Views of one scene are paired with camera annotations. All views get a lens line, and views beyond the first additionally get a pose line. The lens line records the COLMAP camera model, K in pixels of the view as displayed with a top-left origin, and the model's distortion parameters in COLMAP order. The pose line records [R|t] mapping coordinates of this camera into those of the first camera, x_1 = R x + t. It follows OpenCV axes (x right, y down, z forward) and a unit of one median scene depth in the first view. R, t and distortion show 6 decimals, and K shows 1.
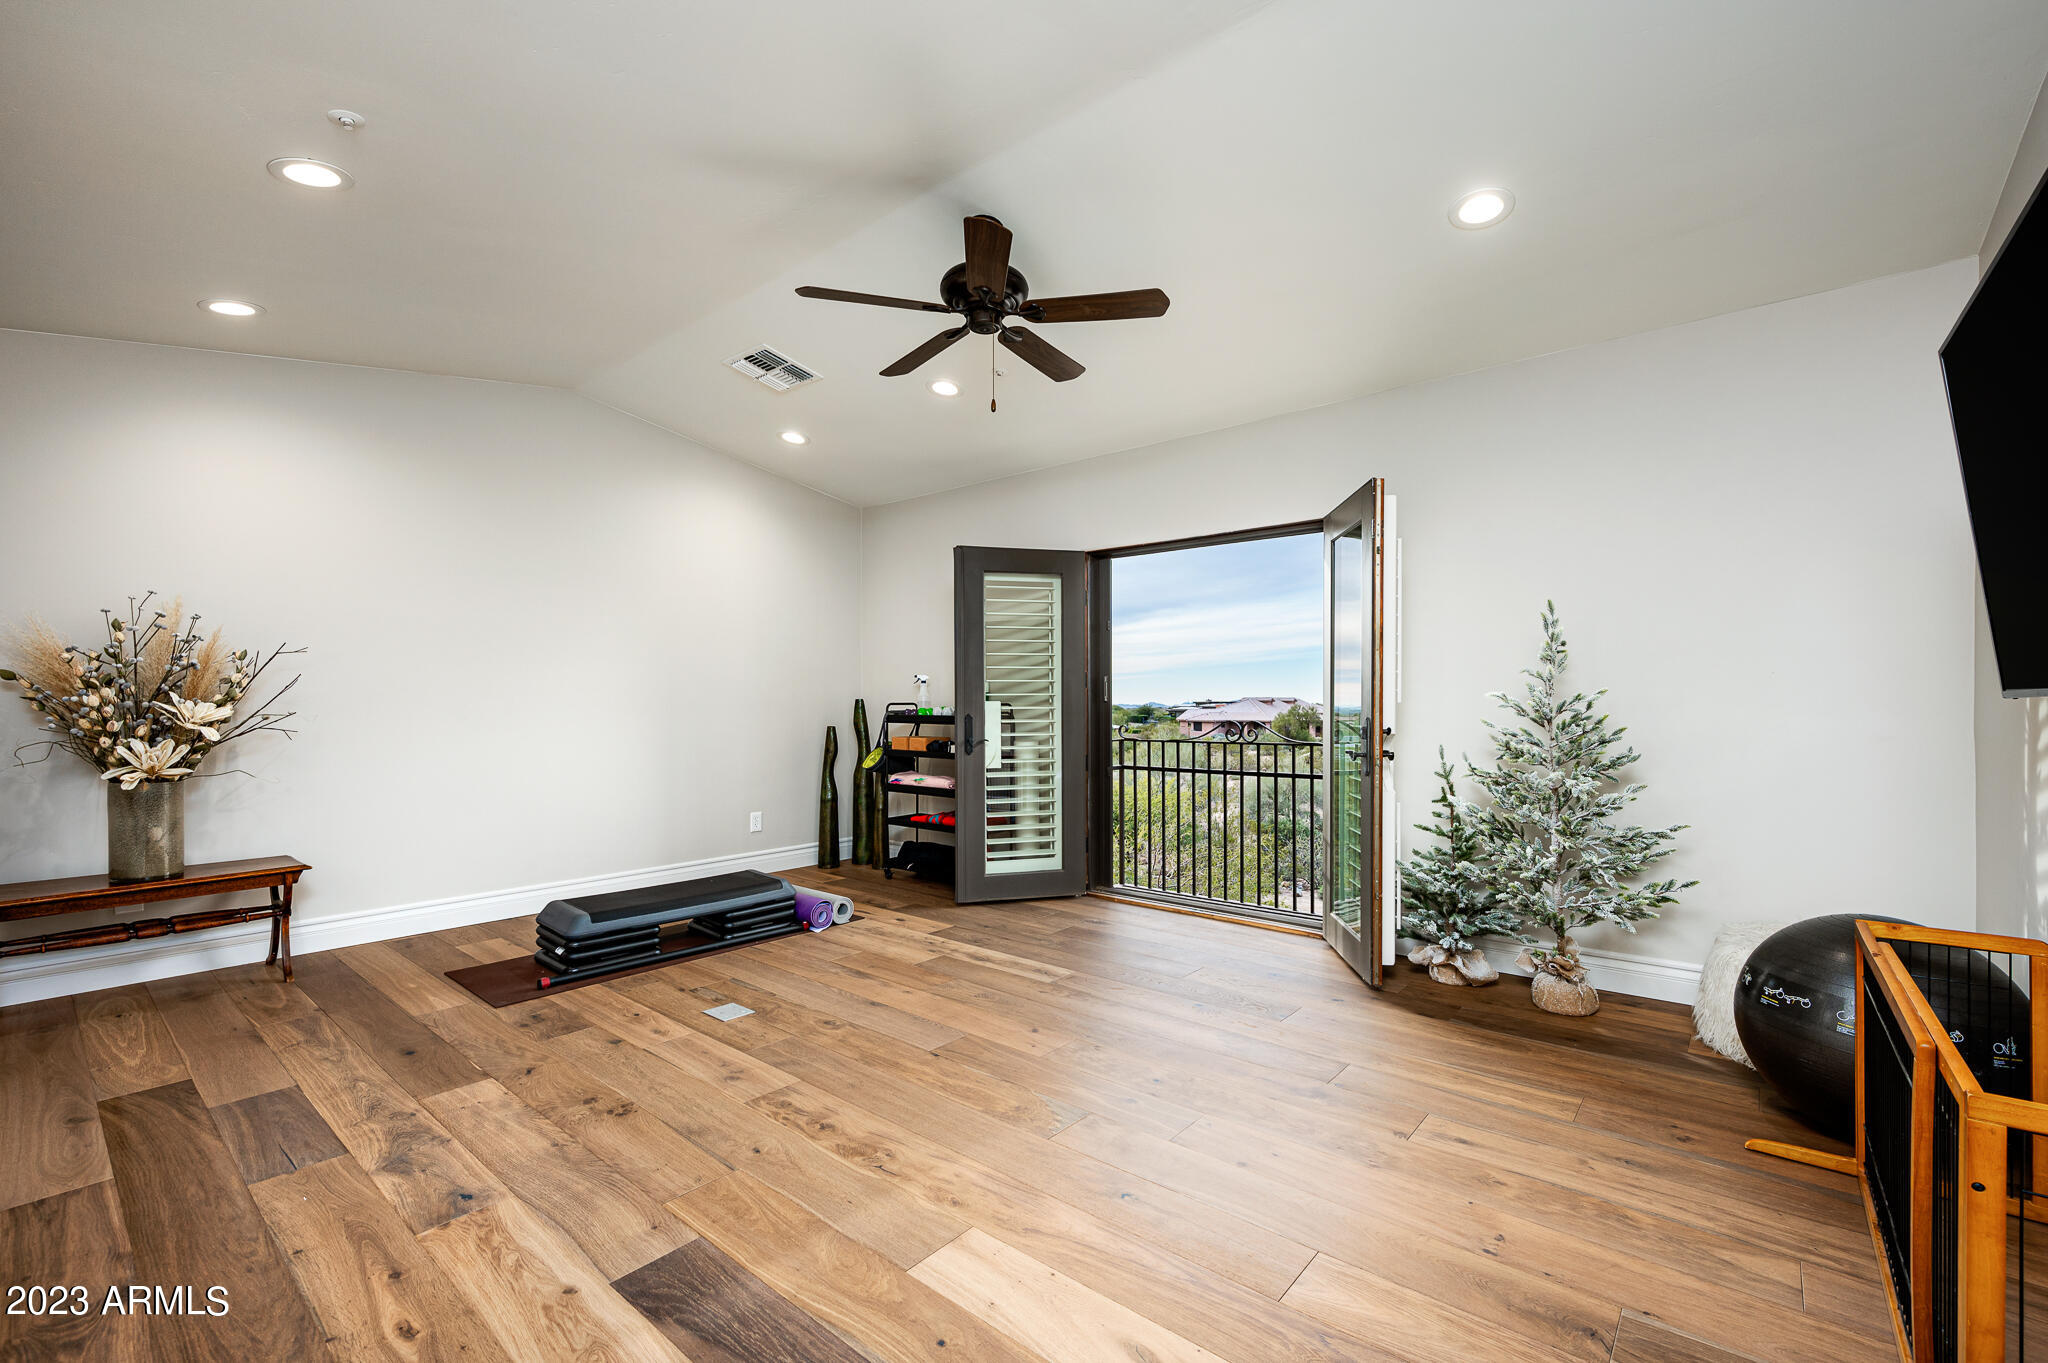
lens RADIAL K [[860.2, 0, 1021.1], [0, 860.2, 697.8], [0, 0, 1]] dist [0.000415, 0.000035]
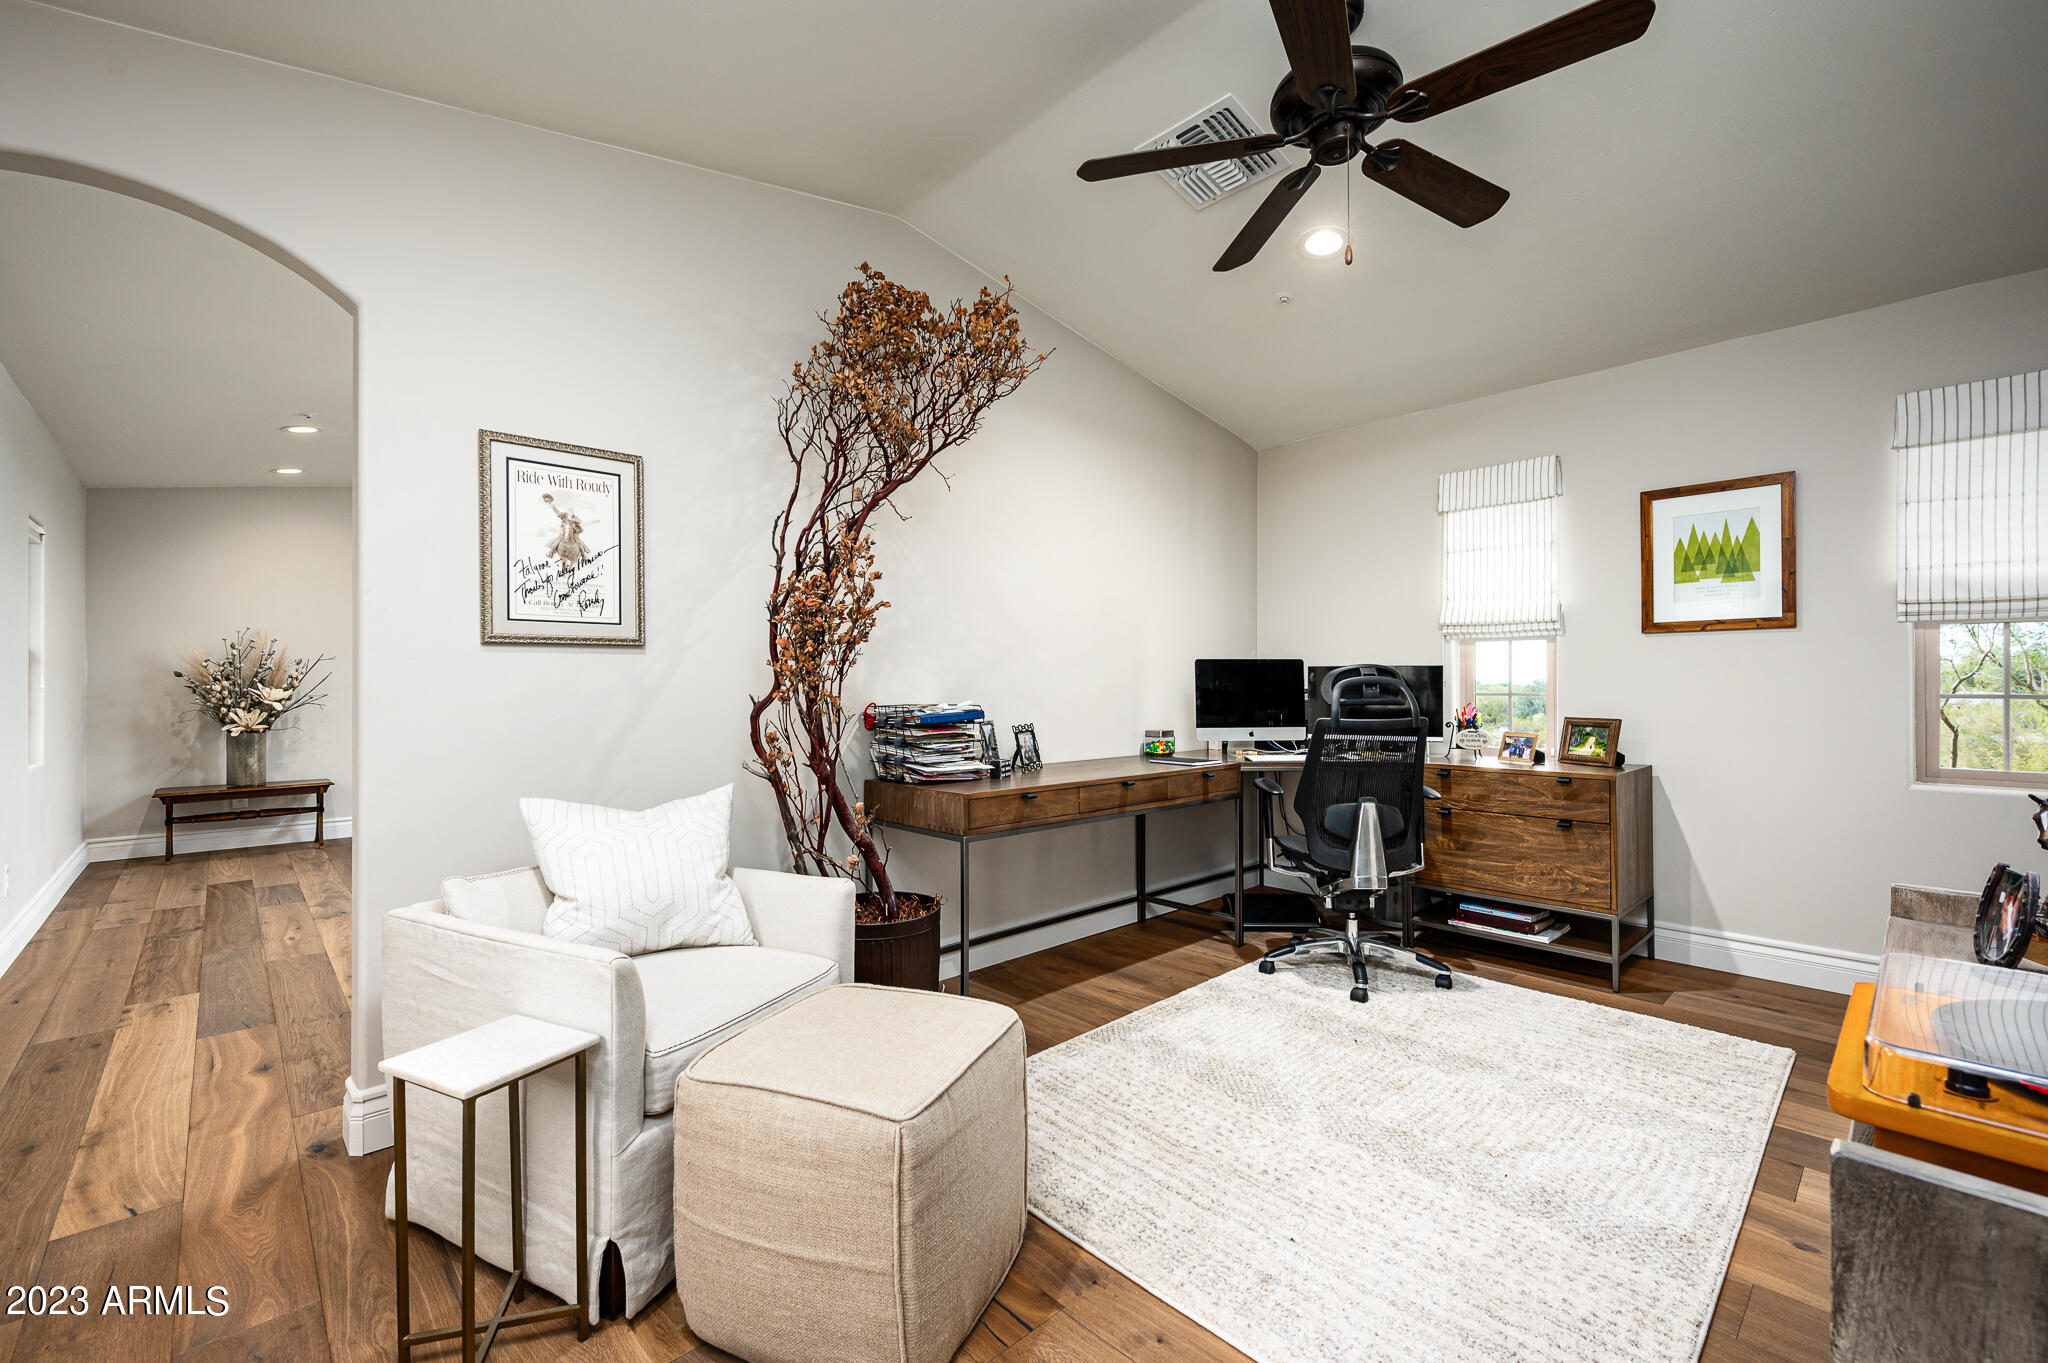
lens RADIAL K [[860.2, 0, 1029.2], [0, 860.2, 677.1], [0, 0, 1]] dist [0.000415, 0.000035]
pose [[0.993180, 0.000587, -0.116588, 0.841622], [-0.001147, 0.999988, -0.004731, -0.012644], [0.116584, 0.004832, 0.993169, -0.614145]]
